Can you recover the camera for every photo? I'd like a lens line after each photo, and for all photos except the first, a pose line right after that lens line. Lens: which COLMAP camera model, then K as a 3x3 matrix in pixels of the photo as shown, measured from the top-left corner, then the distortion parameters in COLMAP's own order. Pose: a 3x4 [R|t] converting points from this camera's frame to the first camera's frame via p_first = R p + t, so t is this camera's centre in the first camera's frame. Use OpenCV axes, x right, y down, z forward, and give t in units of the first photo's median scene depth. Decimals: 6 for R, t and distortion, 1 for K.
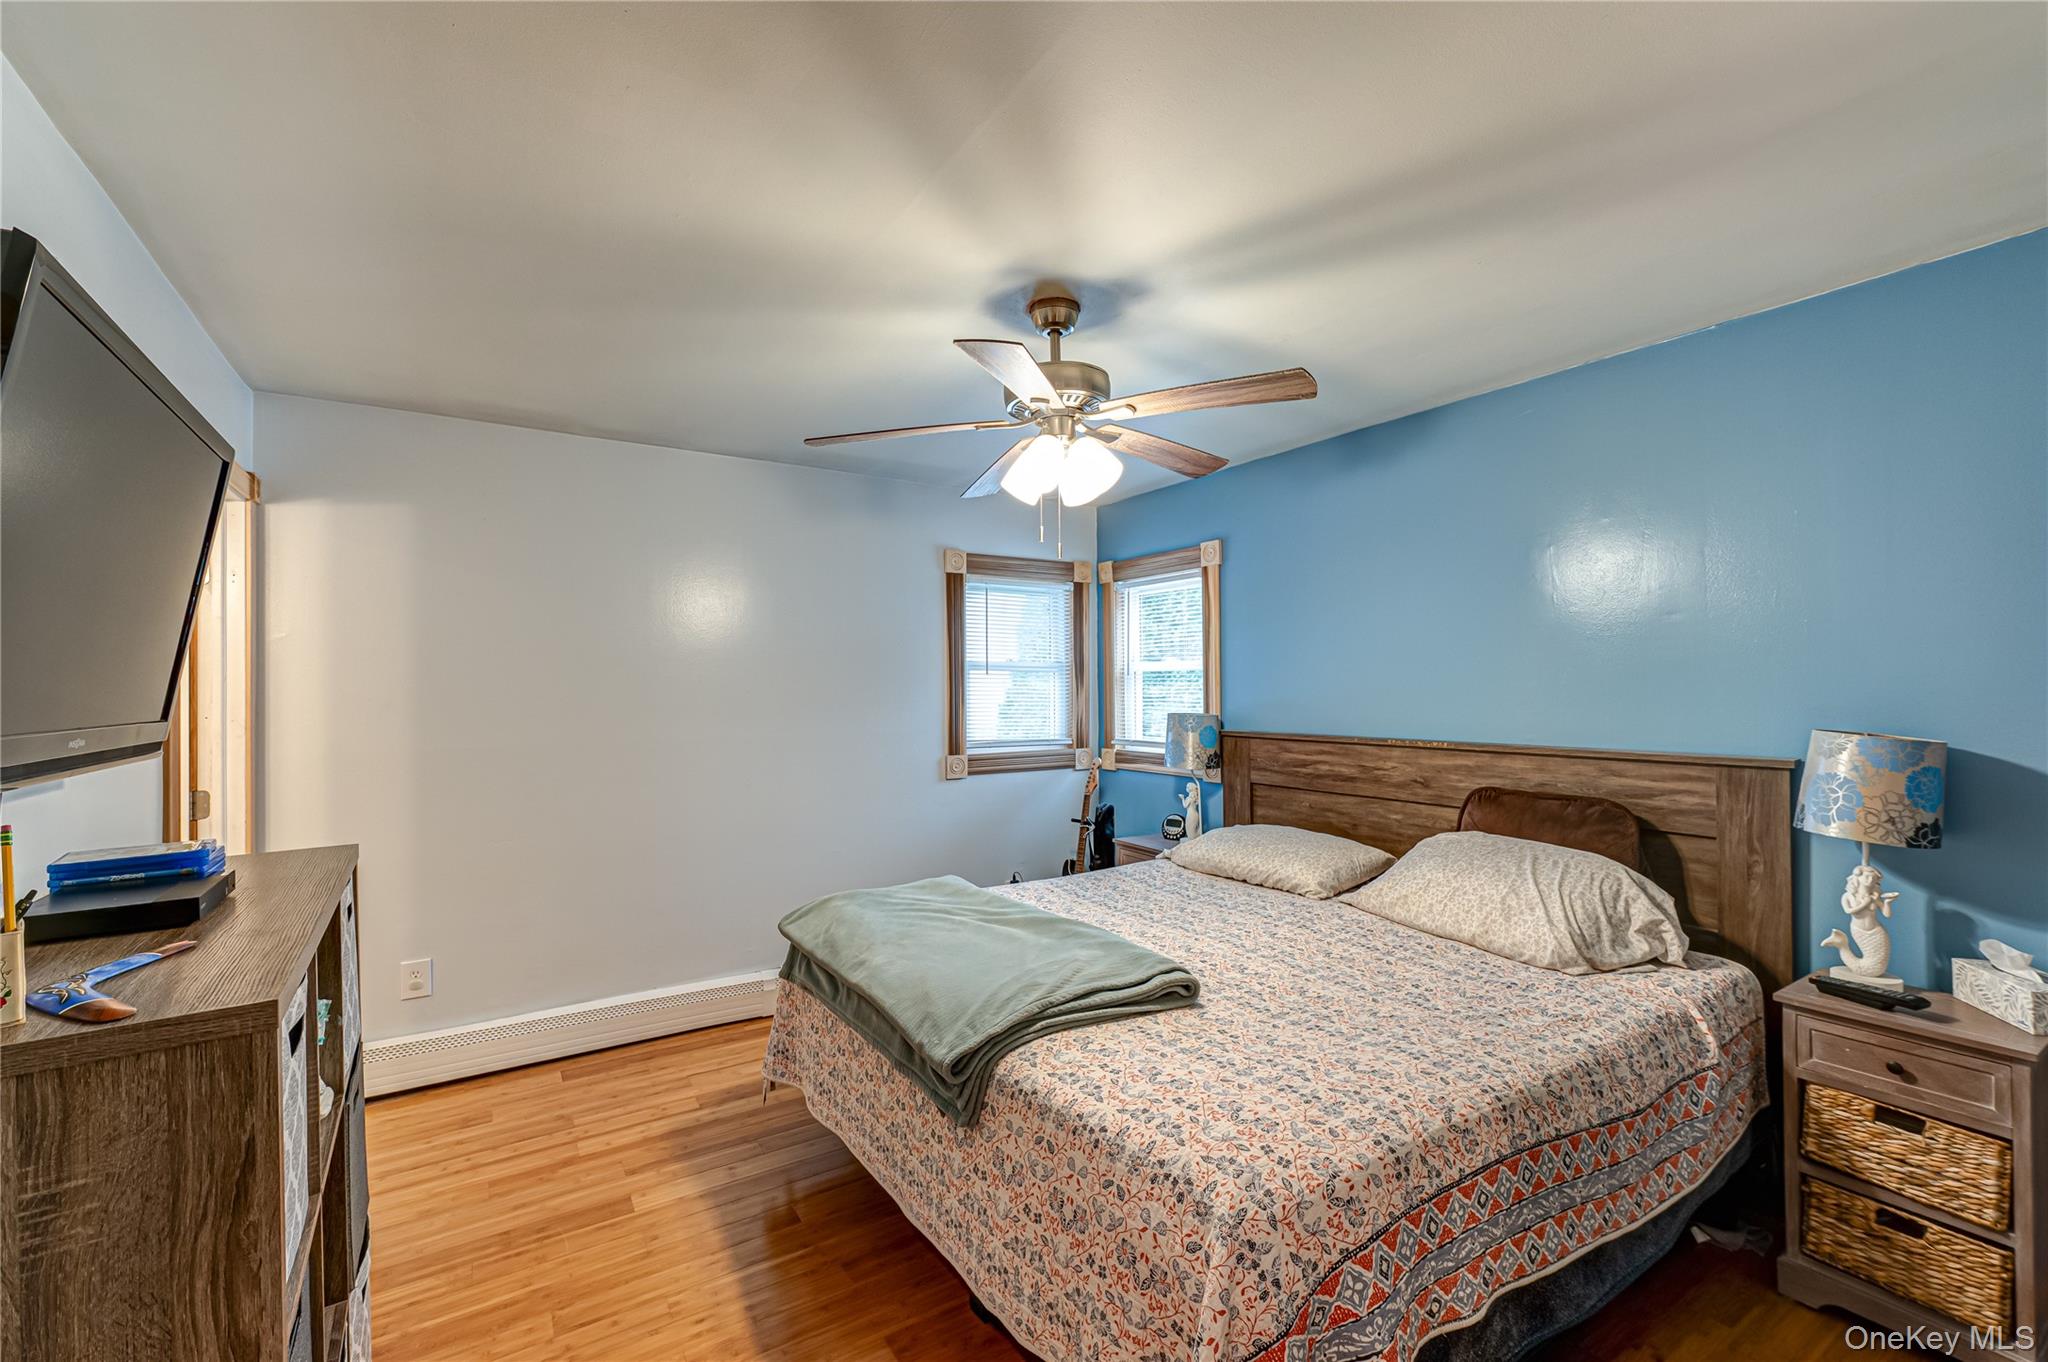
lens RADIAL K [[854.9, 0, 1031.8], [0, 854.9, 686.3], [0, 0, 1]] dist [0.002891, 0.000228]
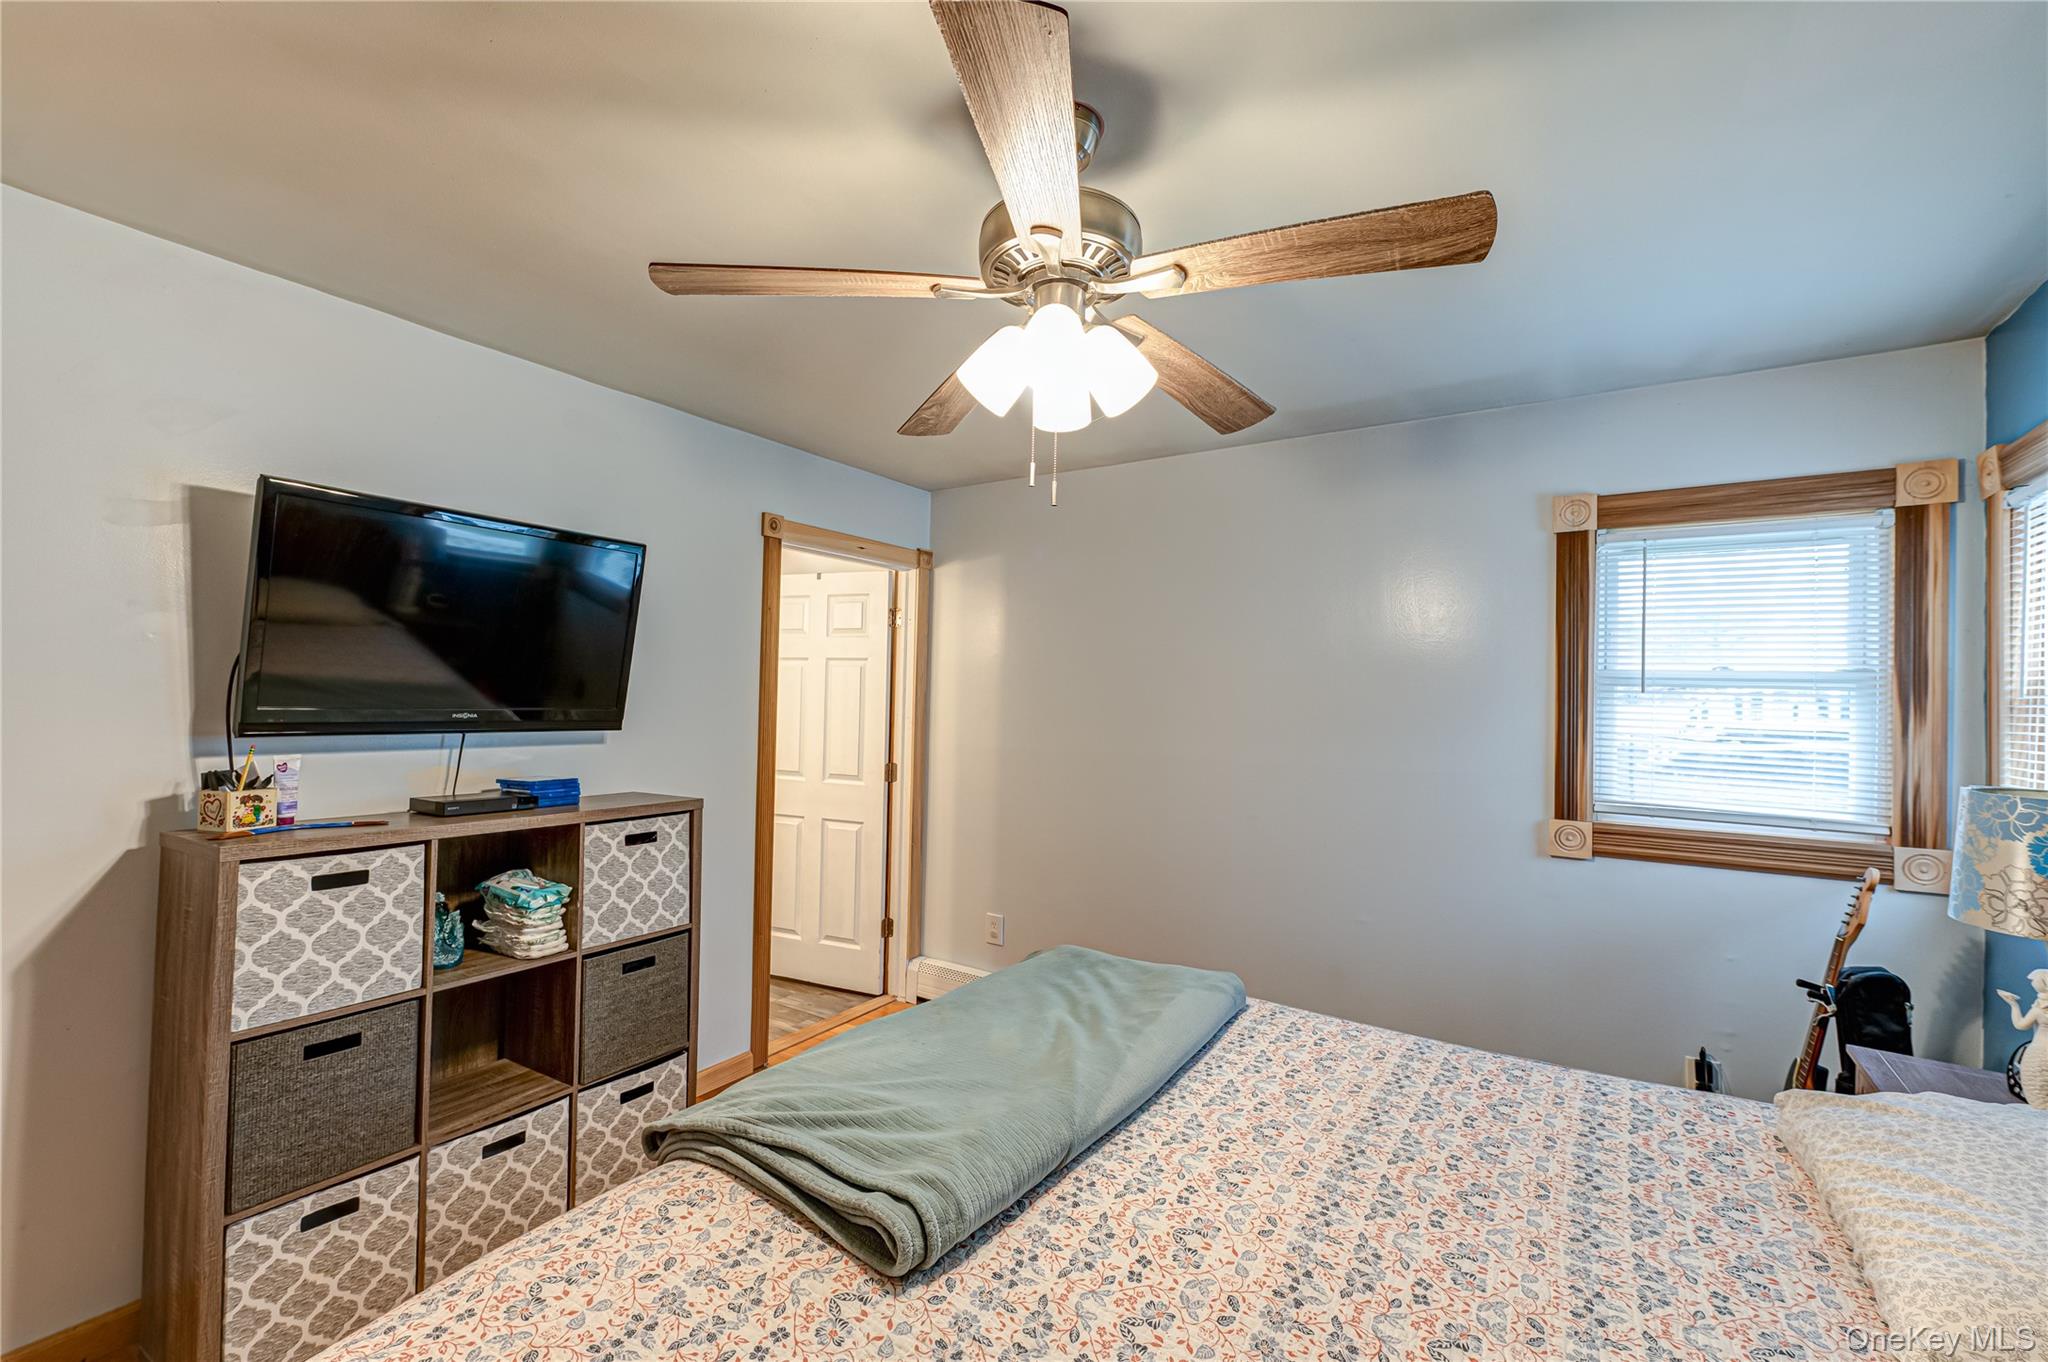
lens RADIAL K [[854.9, 0, 1029.7], [0, 854.9, 683.6], [0, 0, 1]] dist [0.002891, 0.000228]
pose [[0.410245, -0.002533, -0.911972, 0.321042], [-0.022365, 0.999667, -0.012837, -0.002884], [0.911701, 0.025663, 0.410052, 0.372198]]
